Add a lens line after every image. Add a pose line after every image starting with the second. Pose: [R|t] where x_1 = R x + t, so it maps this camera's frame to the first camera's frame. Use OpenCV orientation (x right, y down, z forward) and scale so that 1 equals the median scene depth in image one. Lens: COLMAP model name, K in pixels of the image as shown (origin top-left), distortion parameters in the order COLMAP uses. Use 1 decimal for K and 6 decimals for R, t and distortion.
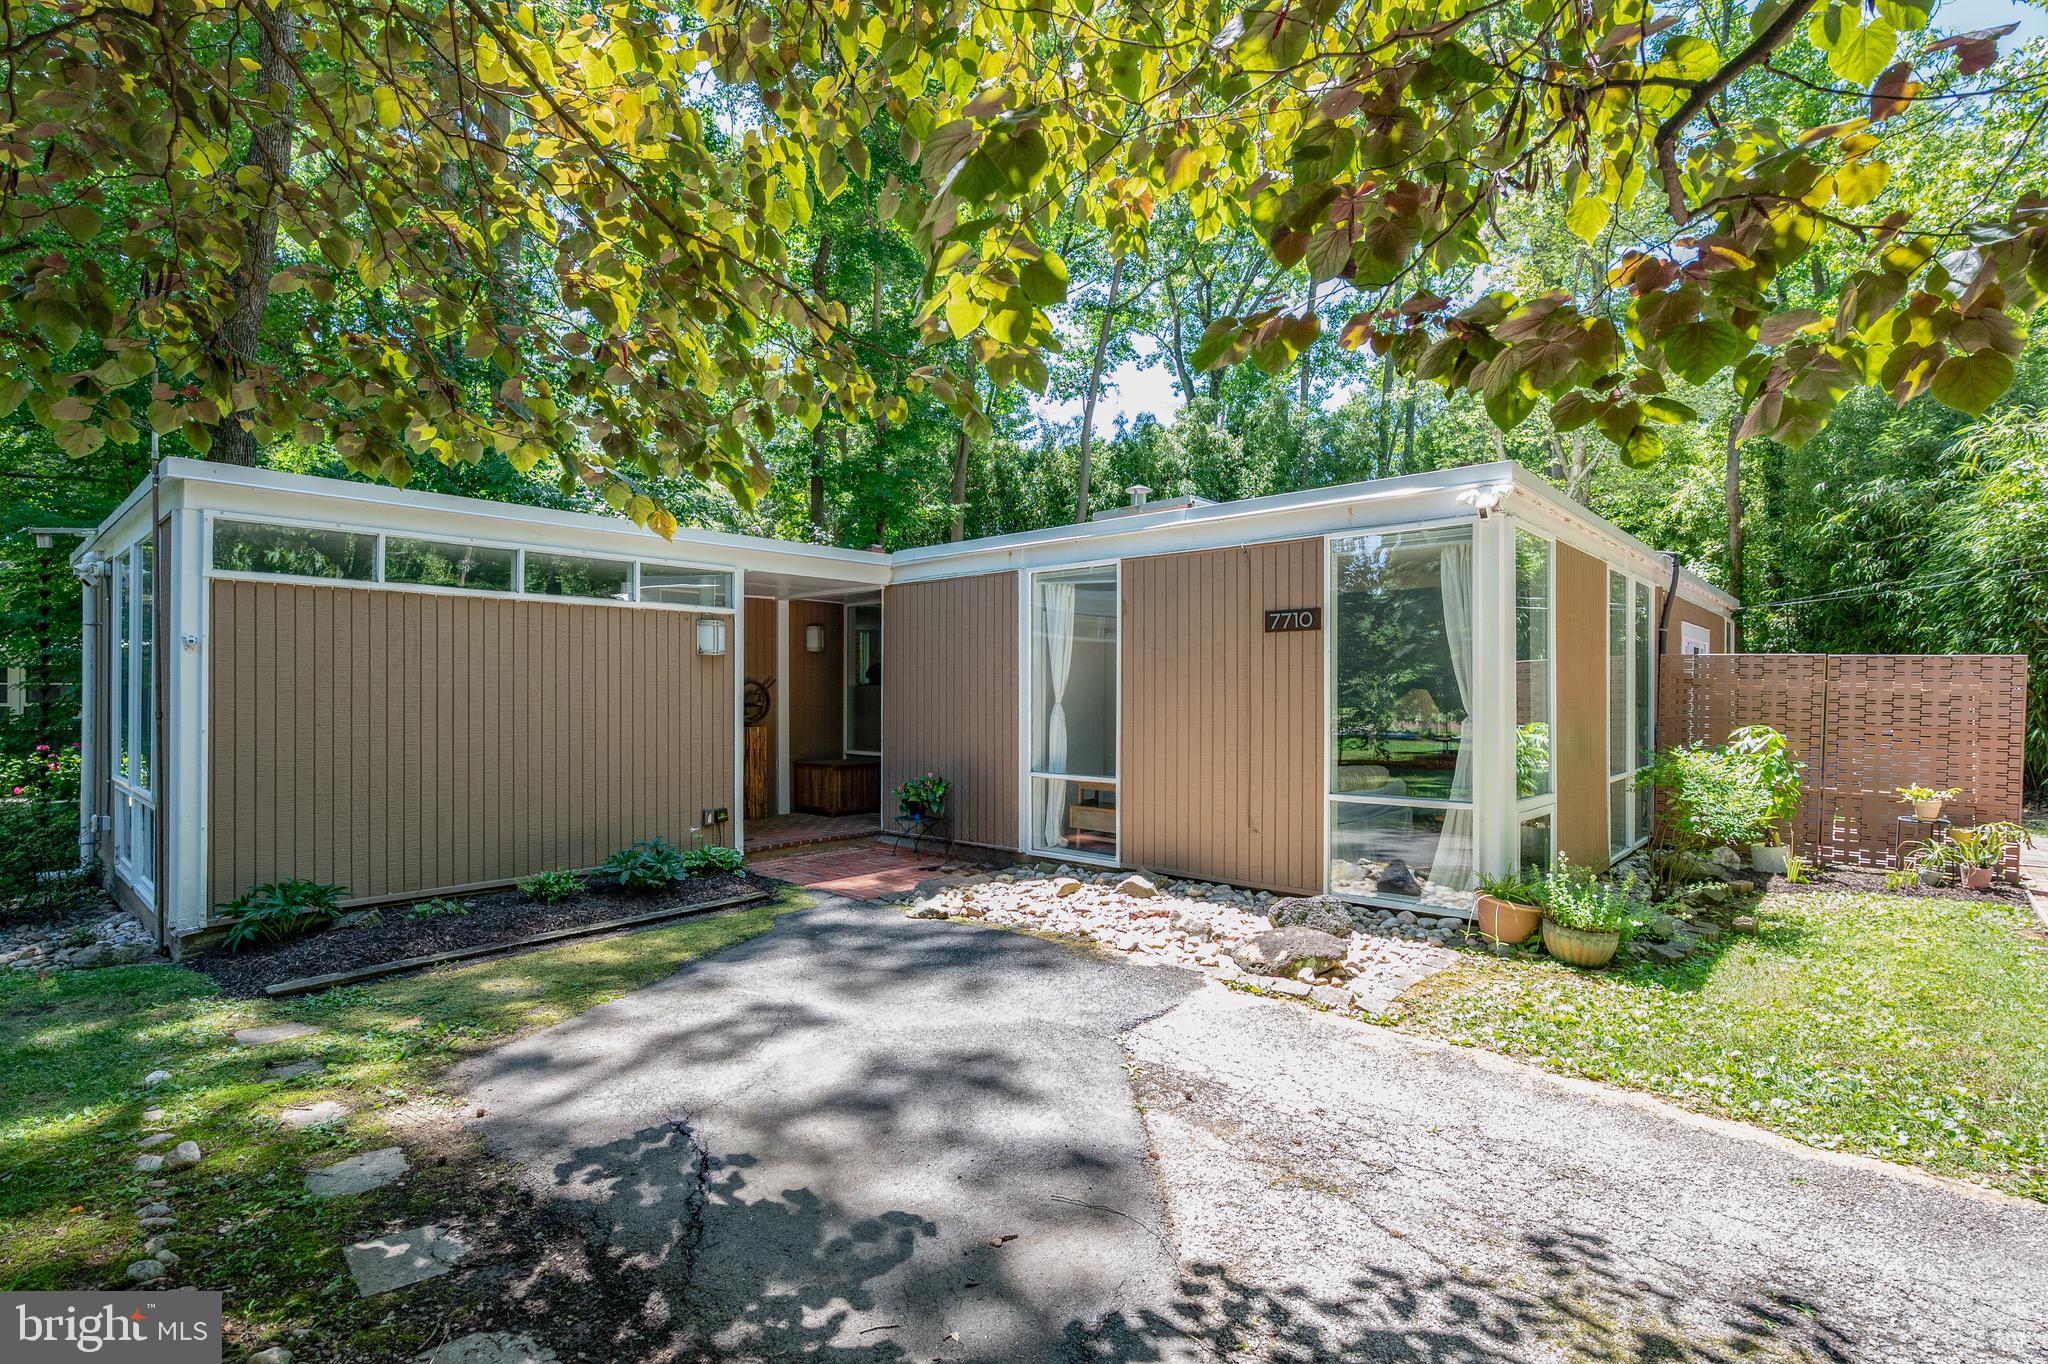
lens RADIAL K [[997.9, 0, 988.1], [0, 997.9, 696.7], [0, 0, 1]] dist [-0.000155, -0.000686]
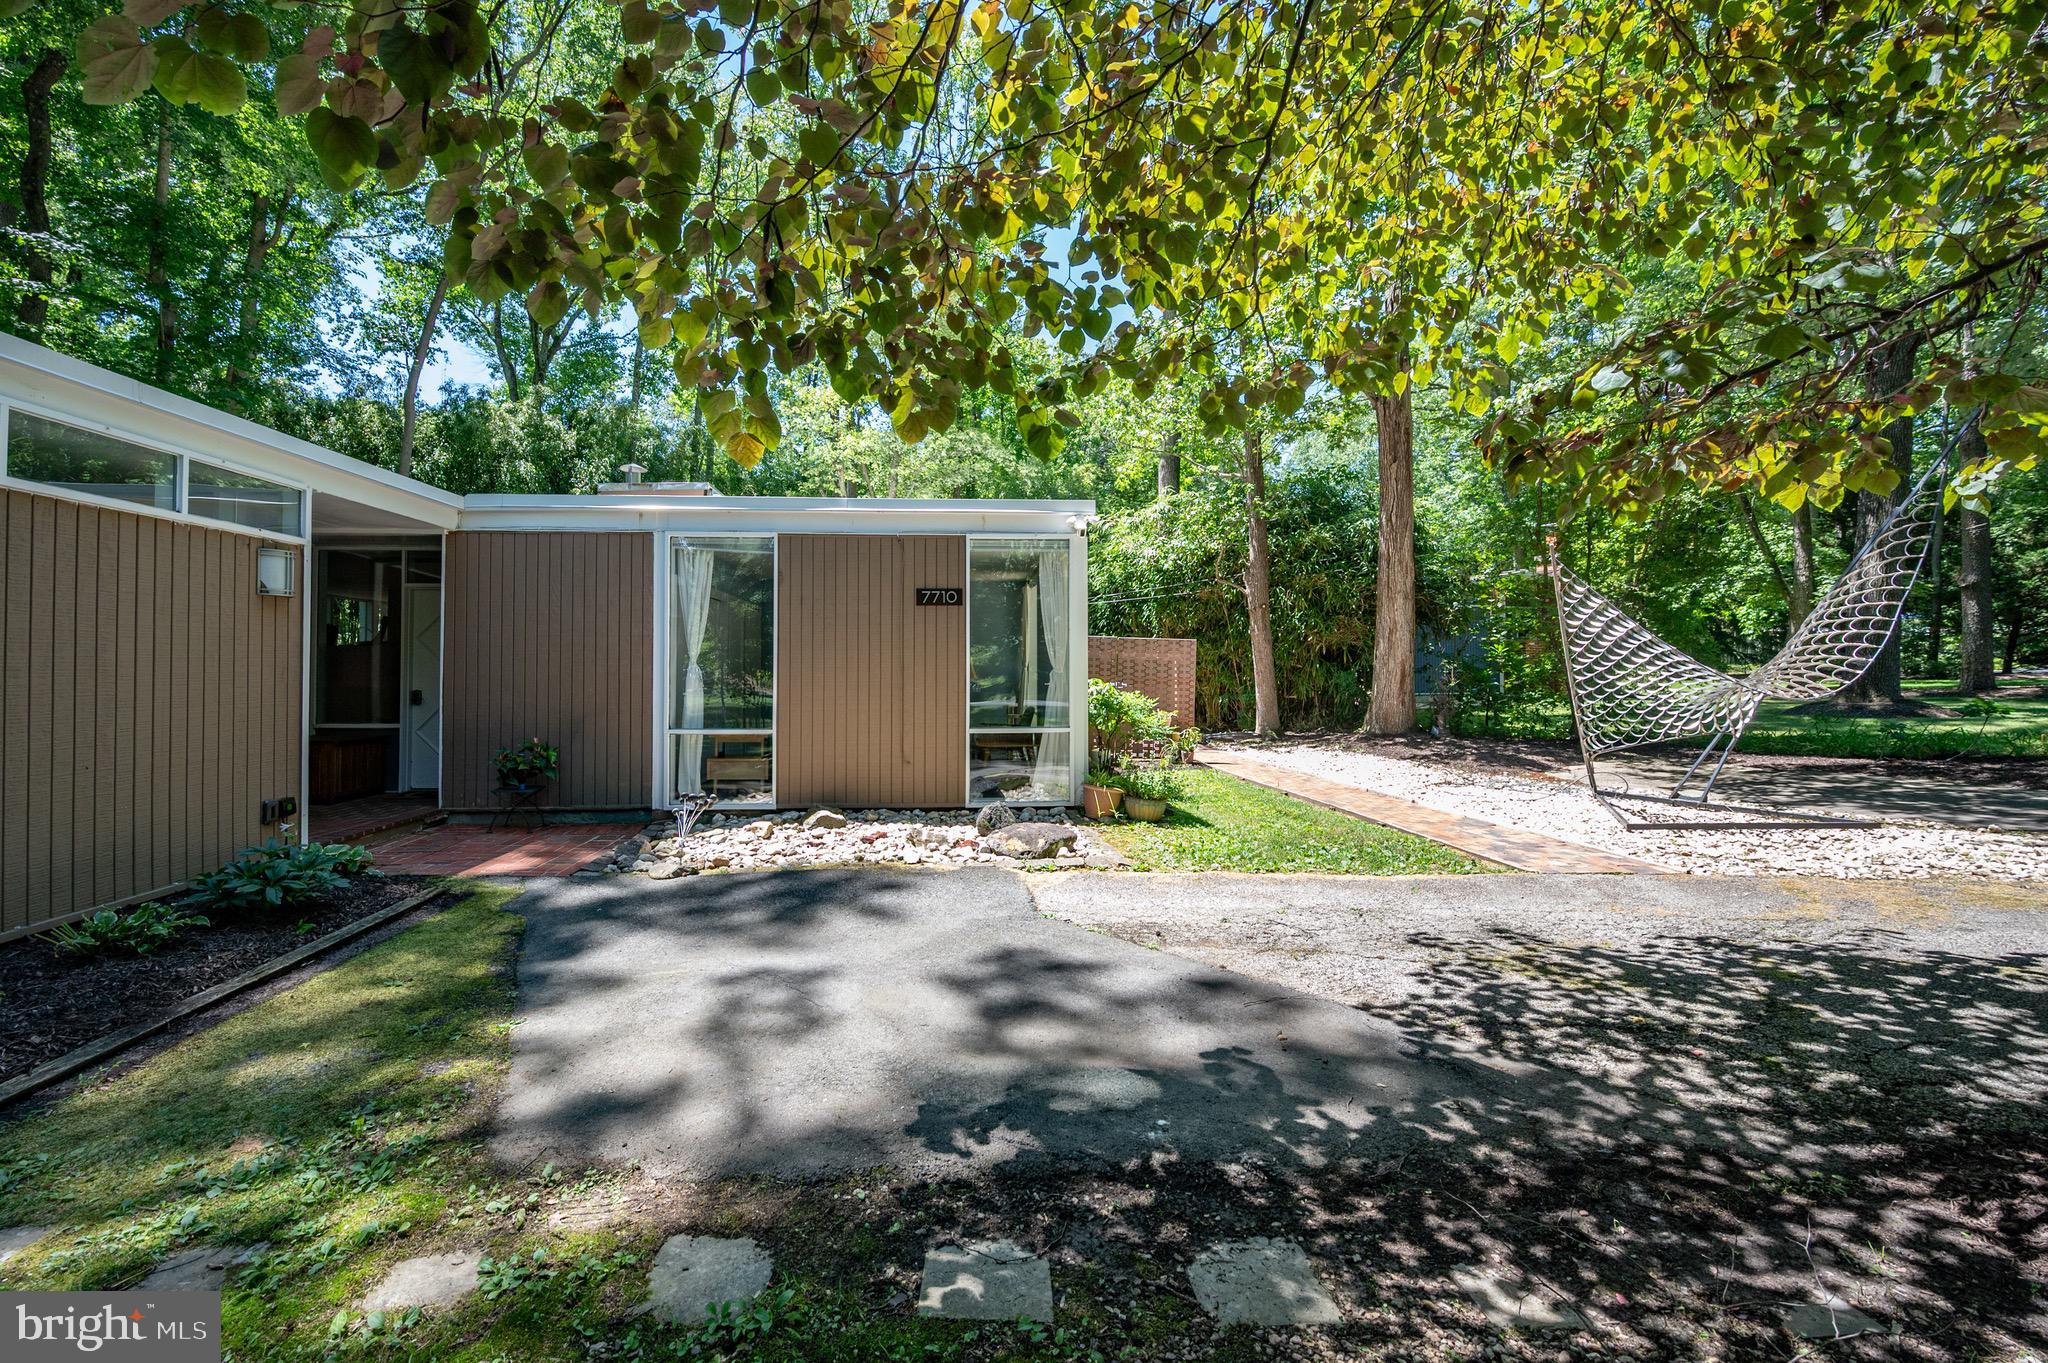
lens RADIAL K [[825.2, 0, 1023.9], [0, 825.2, 665.4], [0, 0, 1]] dist [-0.009678, 0.000415]
pose [[0.682310, 0.002279, 0.731059, -0.485112], [0.003170, 0.999977, -0.006076, 0.022675], [-0.731056, 0.006463, 0.682287, 0.231460]]
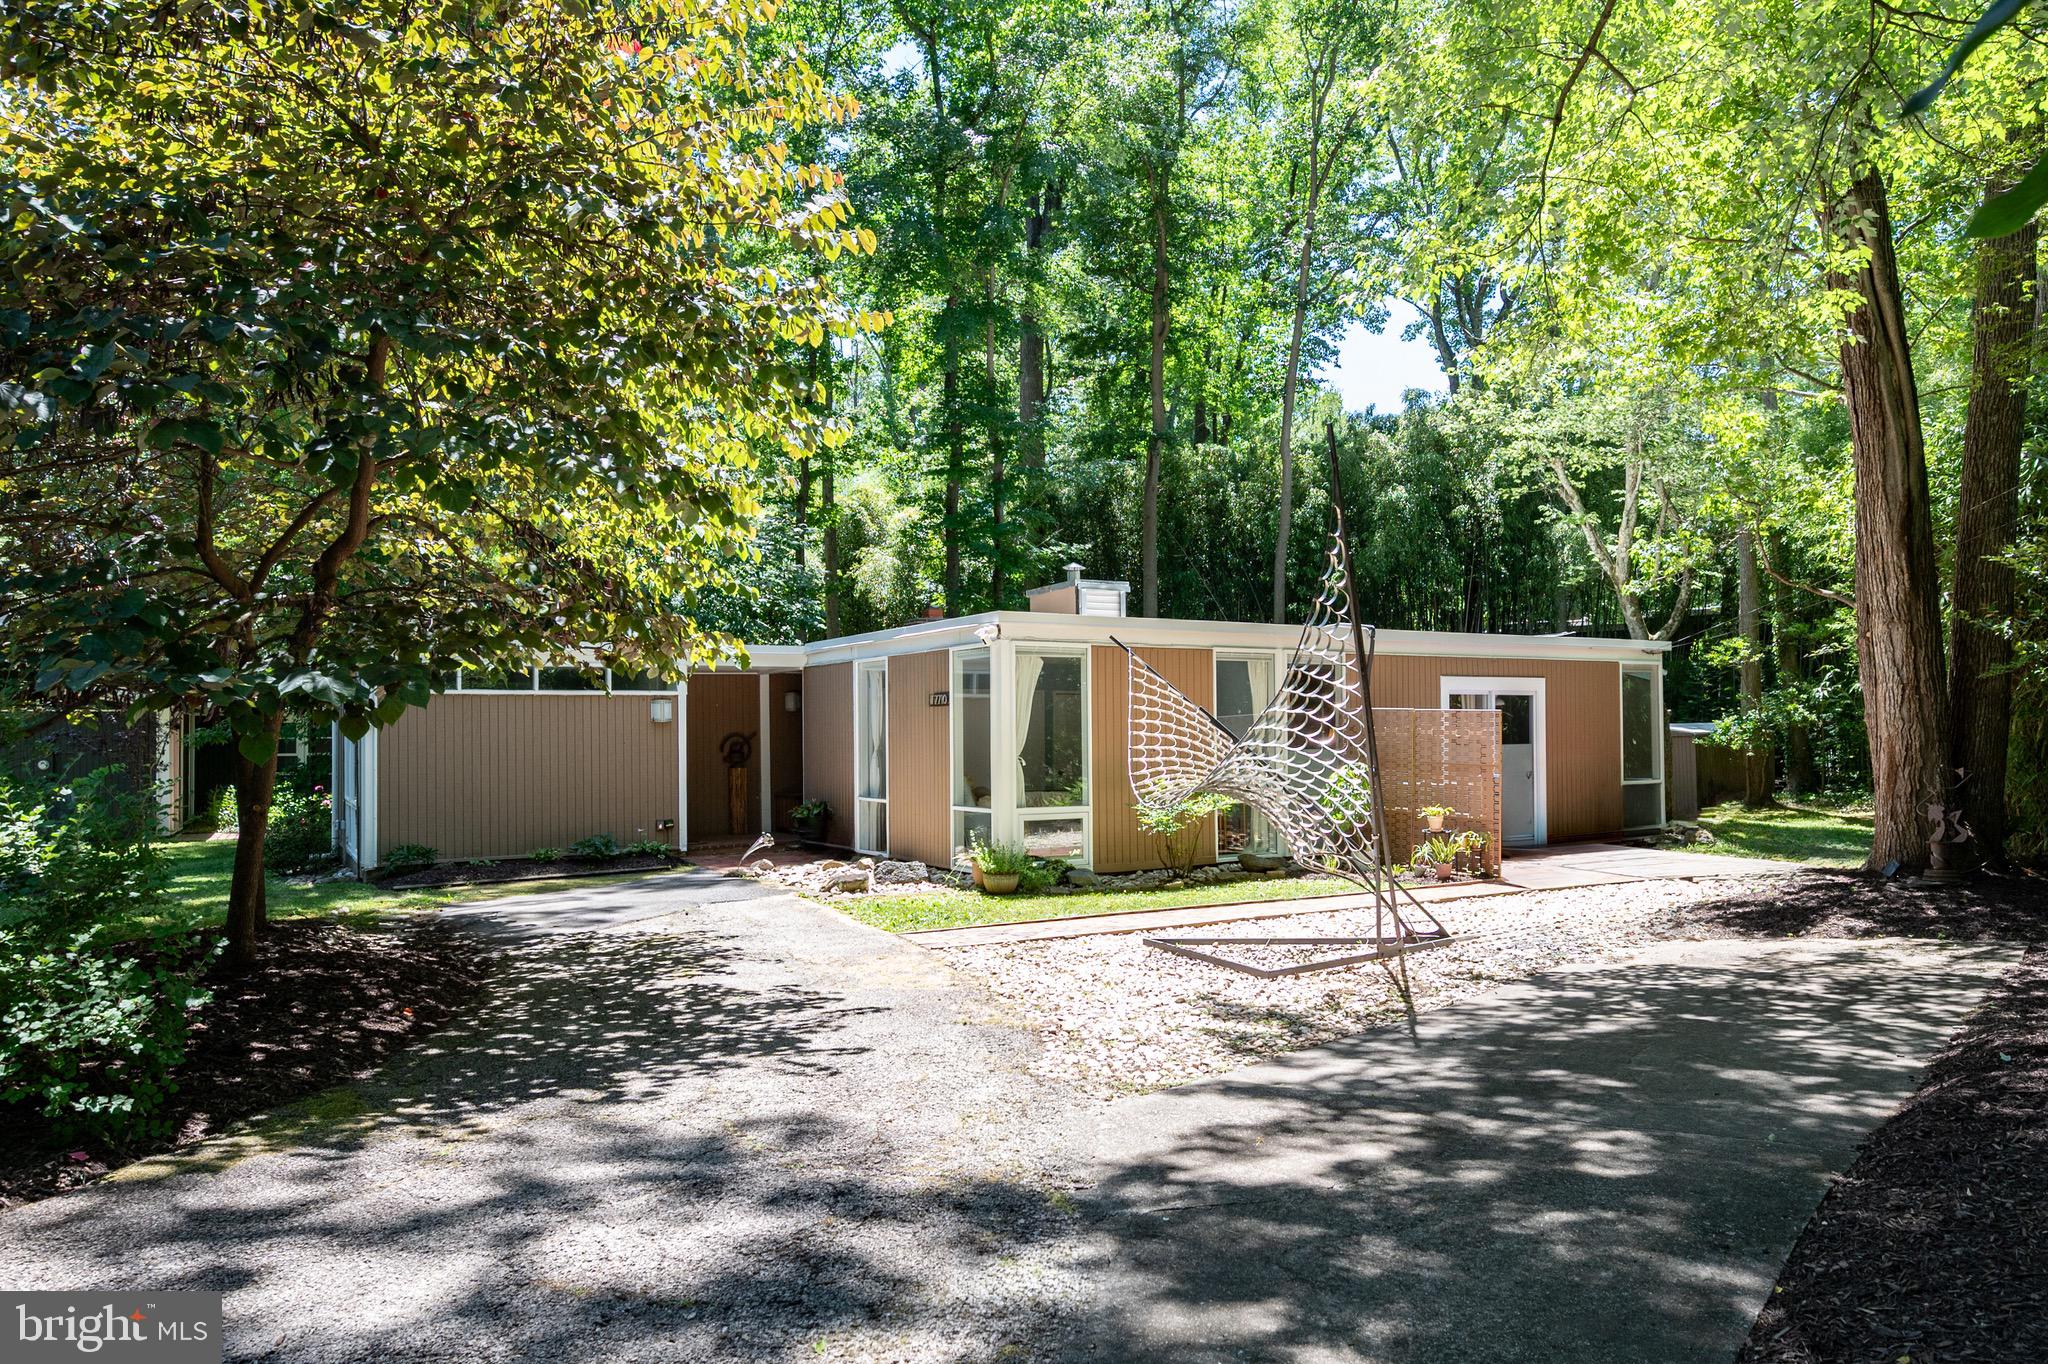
lens RADIAL K [[1299.8, 0, 1024.0], [0, 1299.8, 682.0], [0, 0, 1]] dist [0.004742, 0.000402]
pose [[0.963947, -0.021774, -0.265203, 1.177780], [0.011841, 0.999169, -0.038995, -0.025172], [0.265831, 0.034449, 0.963404, -1.193959]]
